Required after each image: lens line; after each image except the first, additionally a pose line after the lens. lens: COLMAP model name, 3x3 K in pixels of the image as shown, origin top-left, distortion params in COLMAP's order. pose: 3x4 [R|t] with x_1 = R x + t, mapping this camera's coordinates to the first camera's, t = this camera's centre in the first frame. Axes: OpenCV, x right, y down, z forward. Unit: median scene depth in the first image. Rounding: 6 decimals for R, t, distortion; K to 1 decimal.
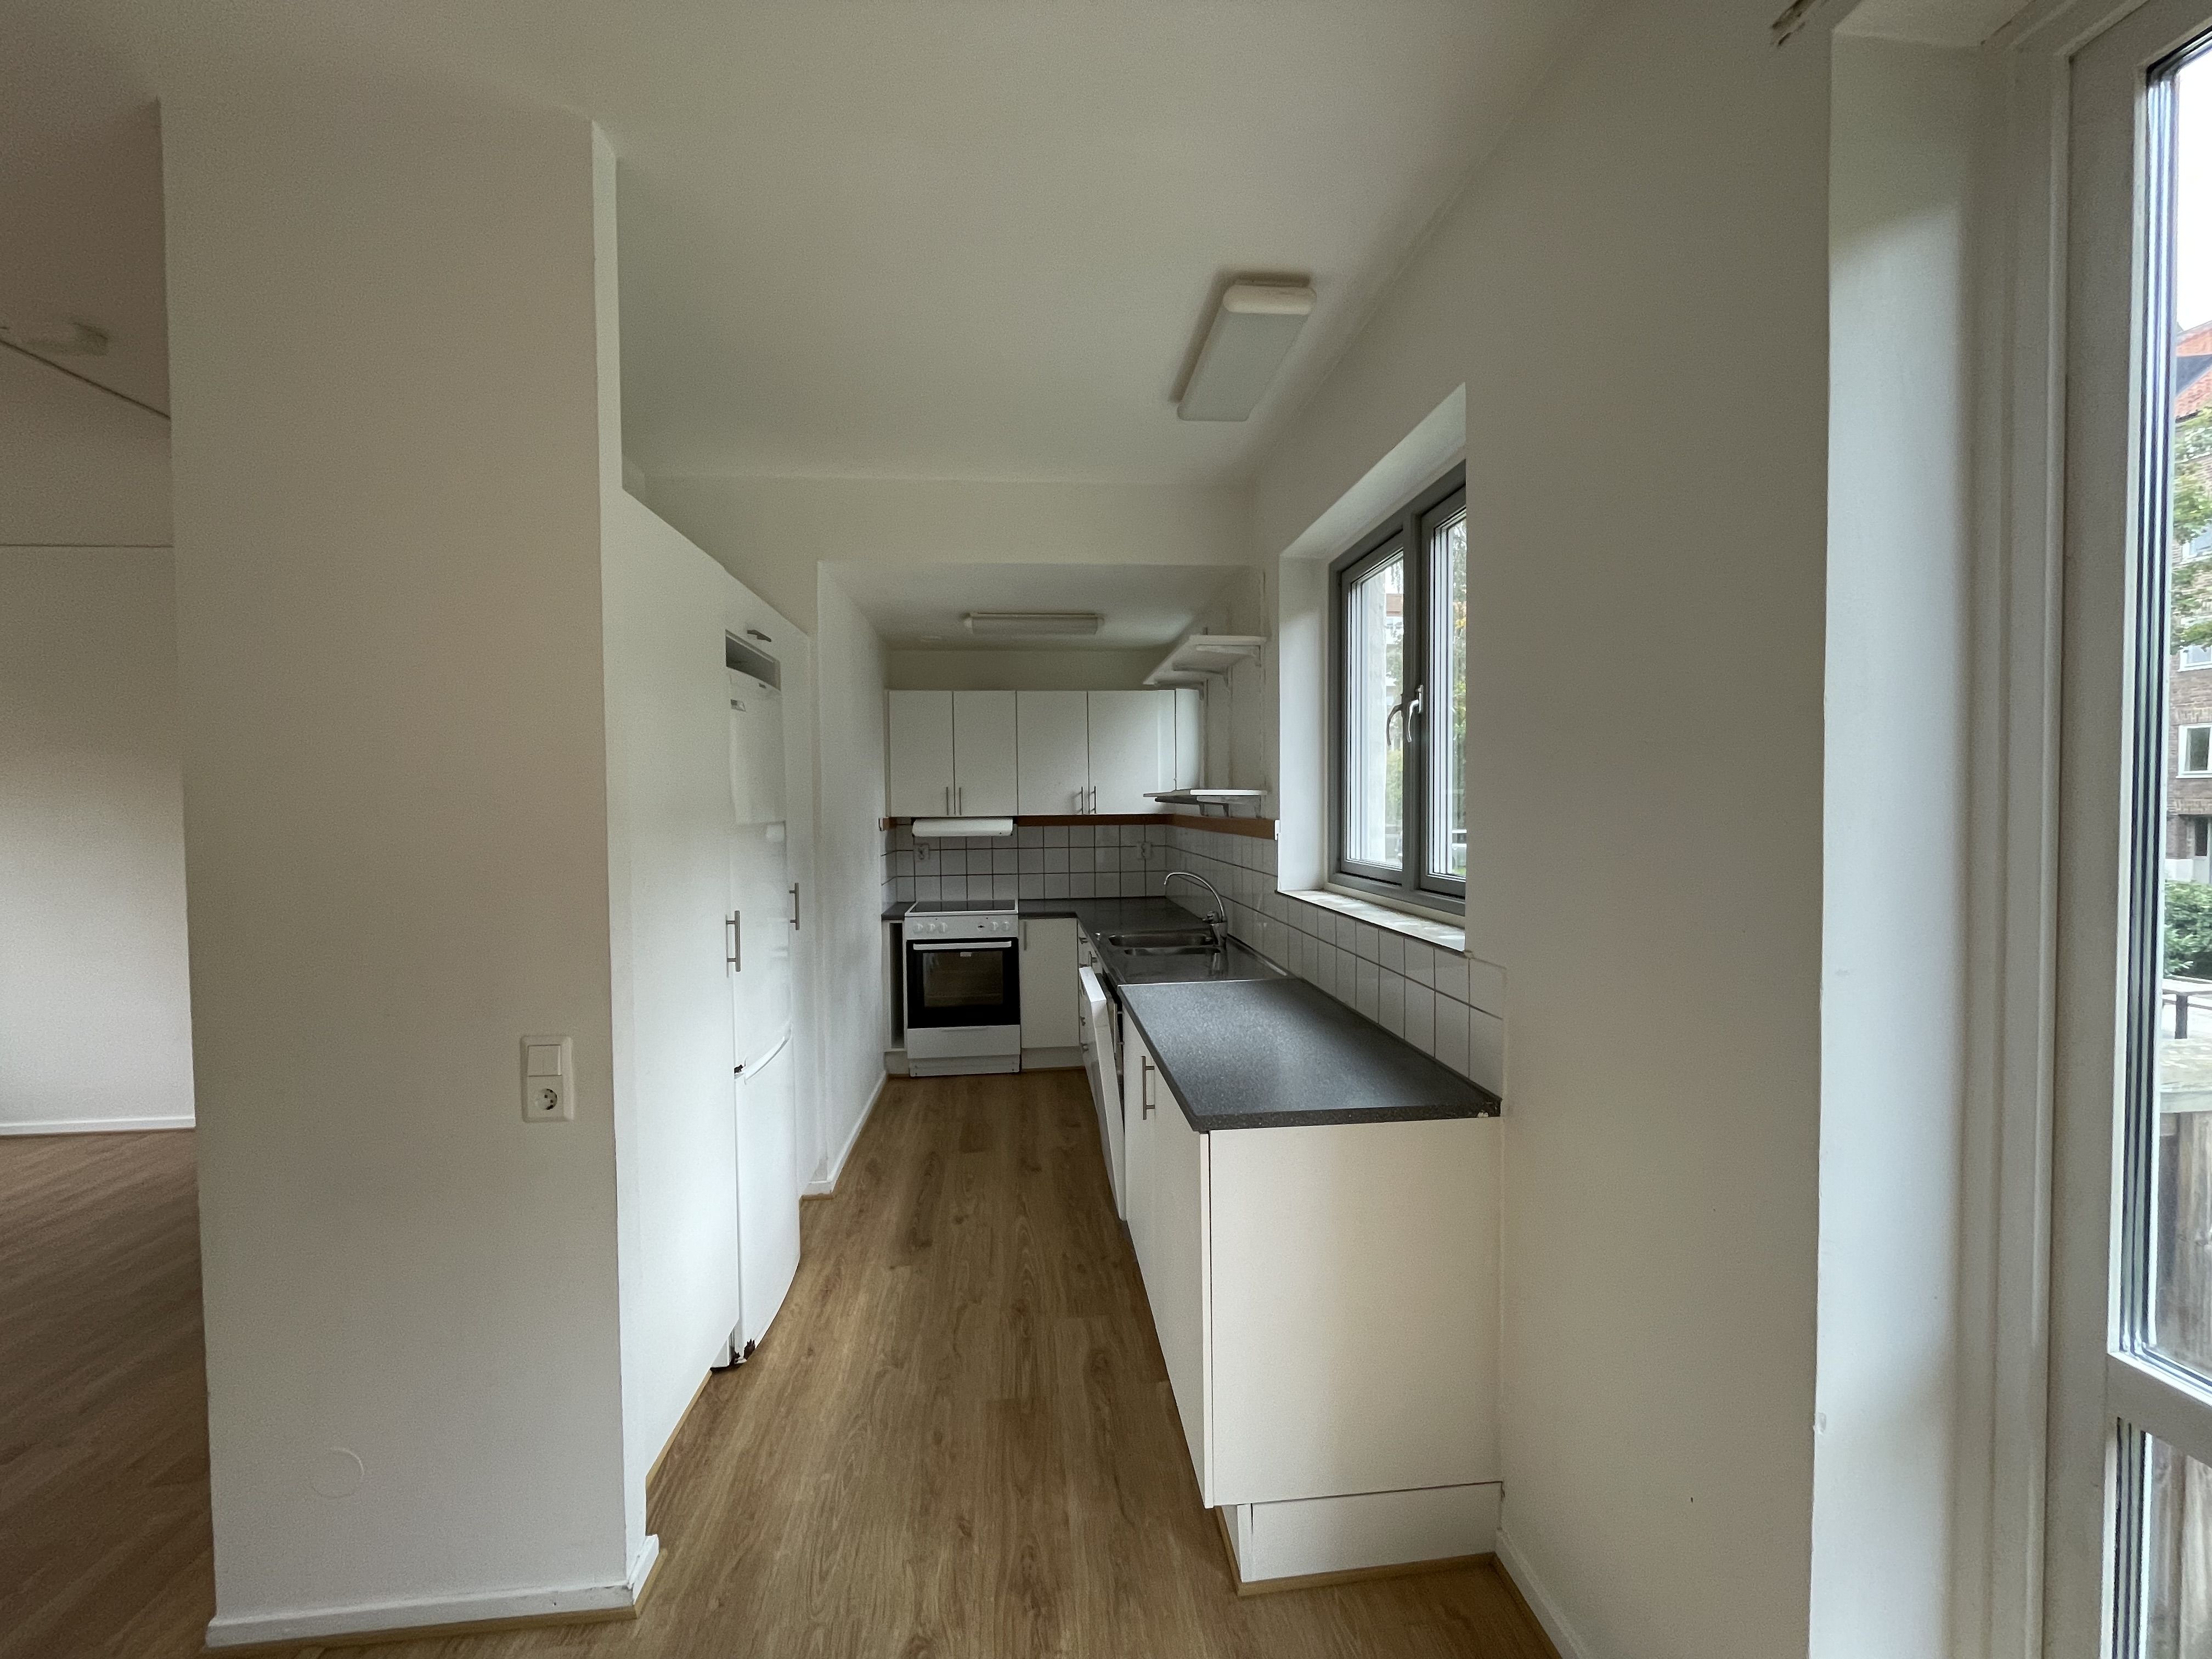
lens RADIAL K [[900.4, 0, 1105.0], [0, 900.4, 828.9], [0, 0, 1]] dist [-0.002894, -0.000041]
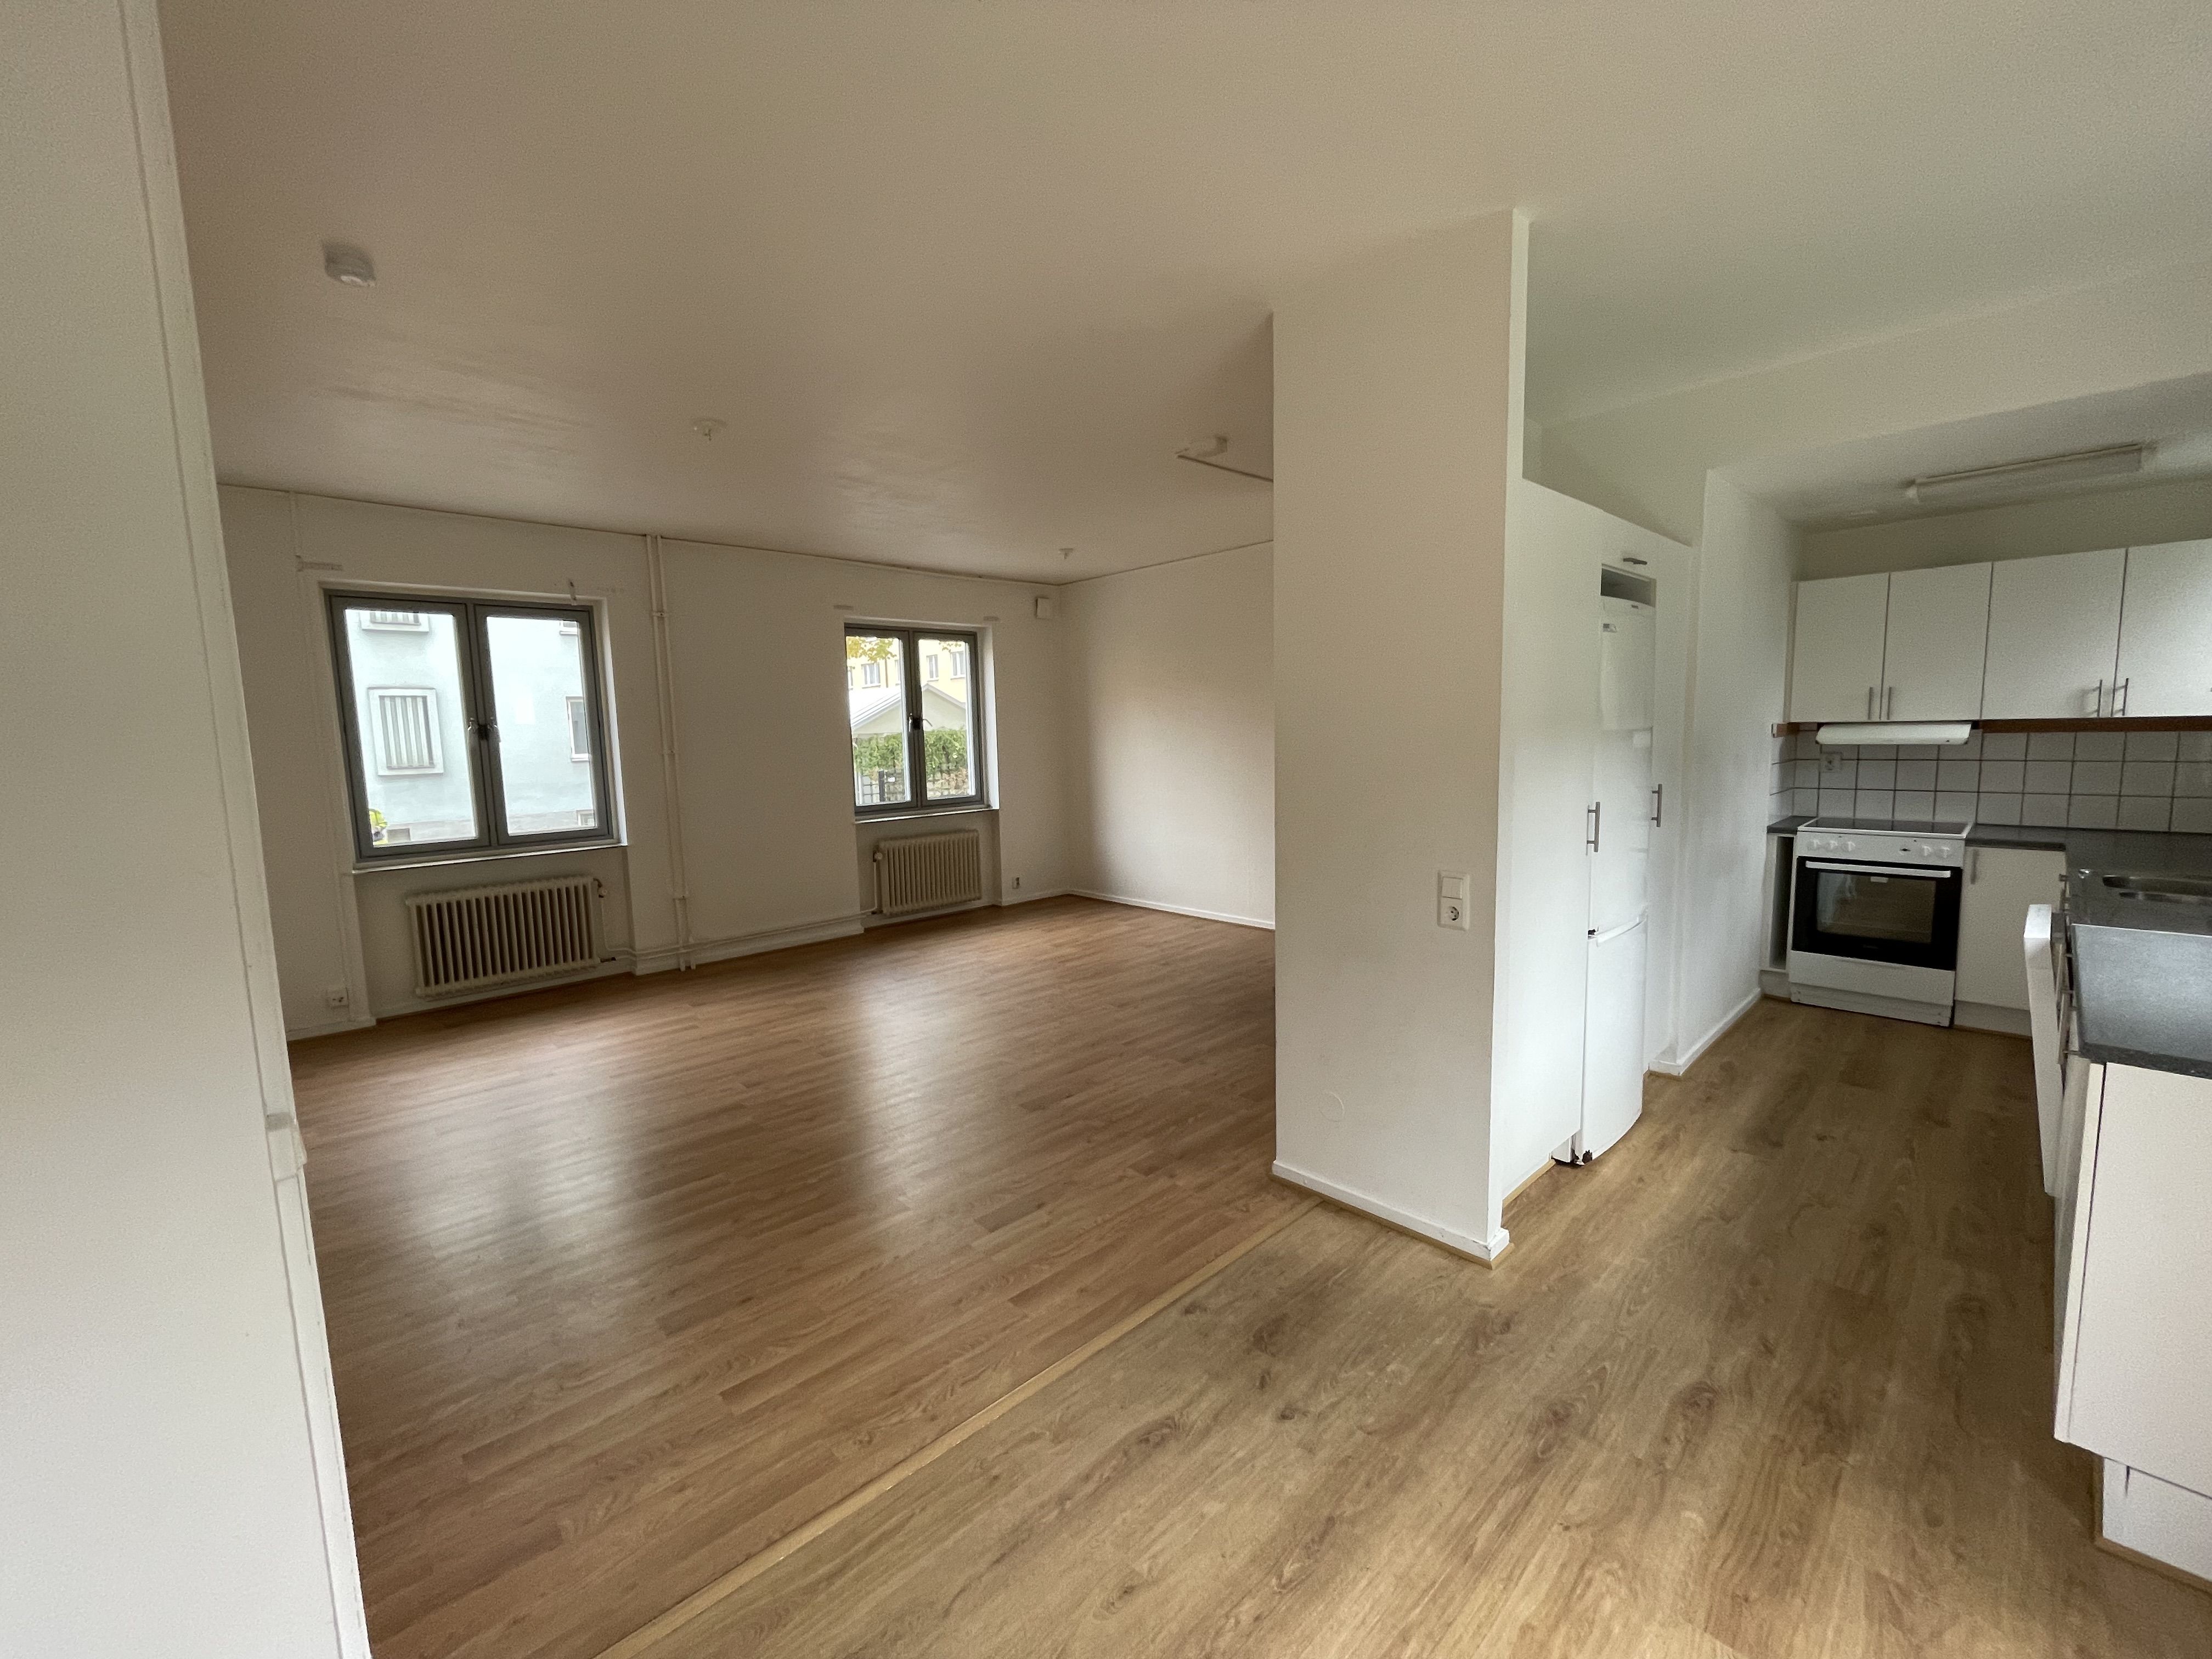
lens RADIAL K [[900.4, 0, 1105.0], [0, 900.4, 828.9], [0, 0, 1]] dist [-0.002894, -0.000041]
pose [[0.613808, 0.083757, -0.785000, 0.095212], [-0.003075, 0.994602, 0.103716, 0.002860], [0.789449, -0.061247, 0.610752, -0.183255]]
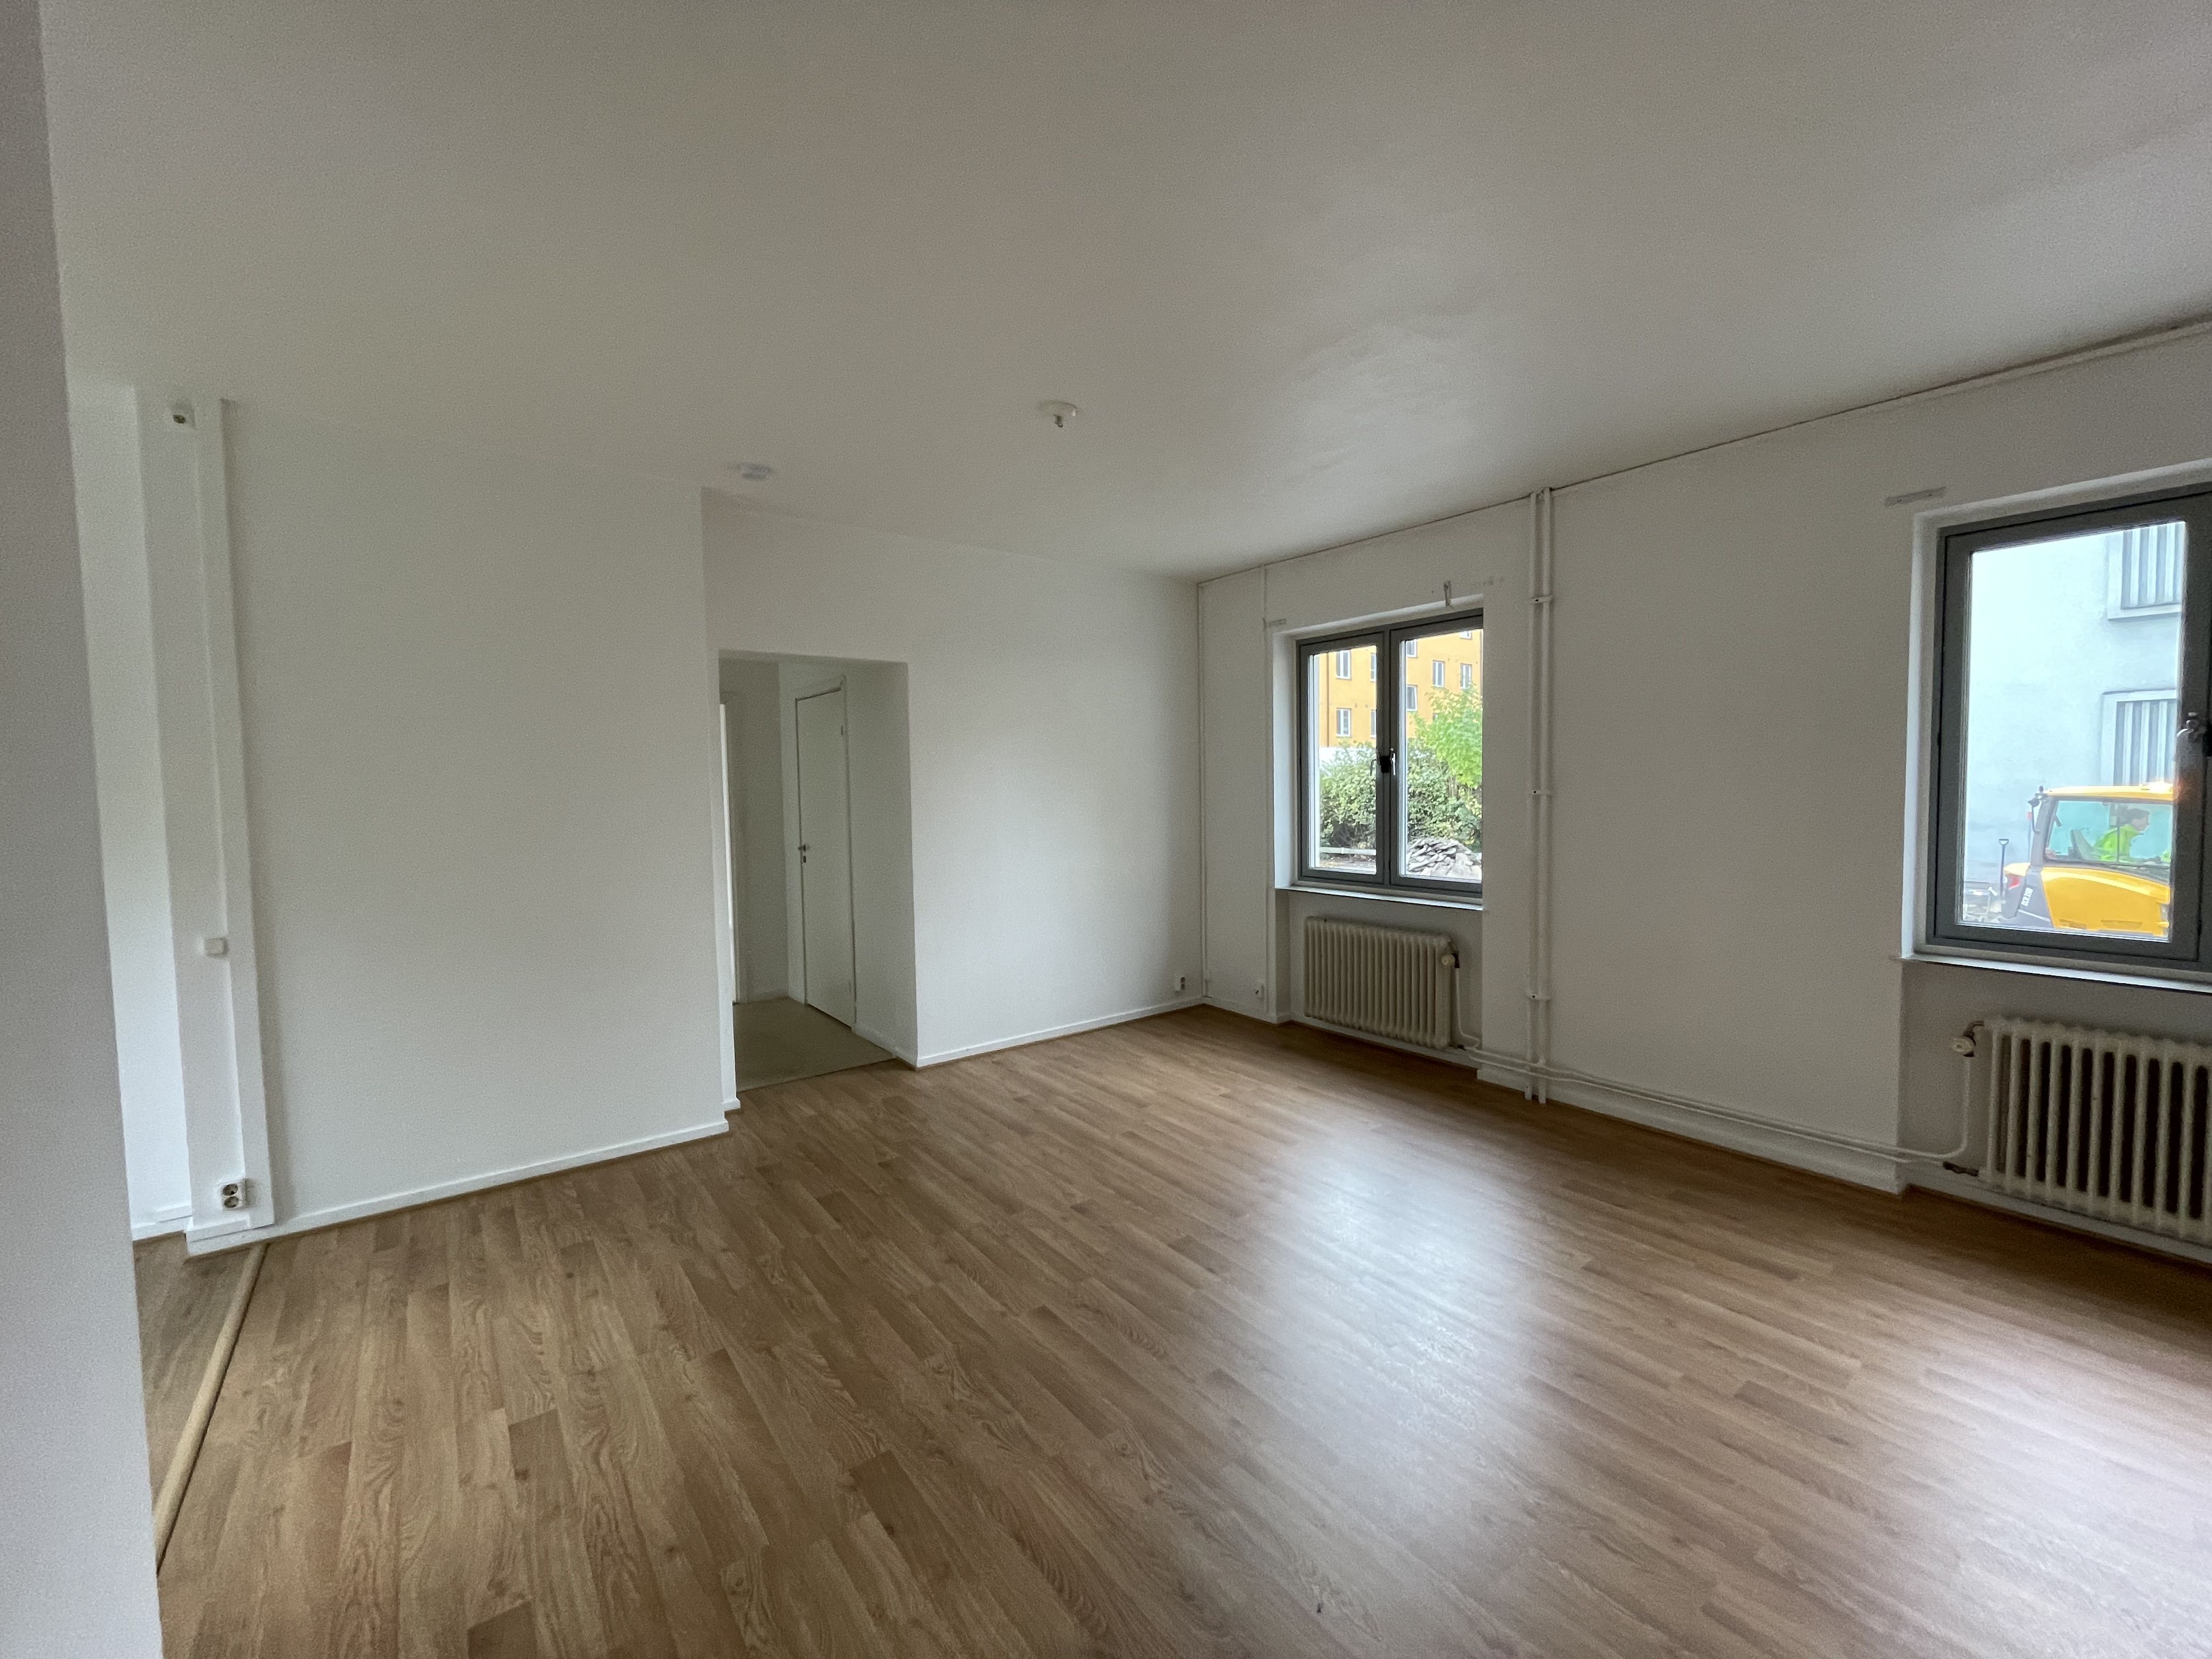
lens RADIAL K [[900.4, 0, 1105.0], [0, 900.4, 828.9], [0, 0, 1]] dist [-0.002894, -0.000041]
pose [[-0.853085, 0.051374, -0.519237, -0.671901], [0.011114, 0.996704, 0.080356, -0.018589], [0.521654, 0.062780, -0.850844, 1.013795]]
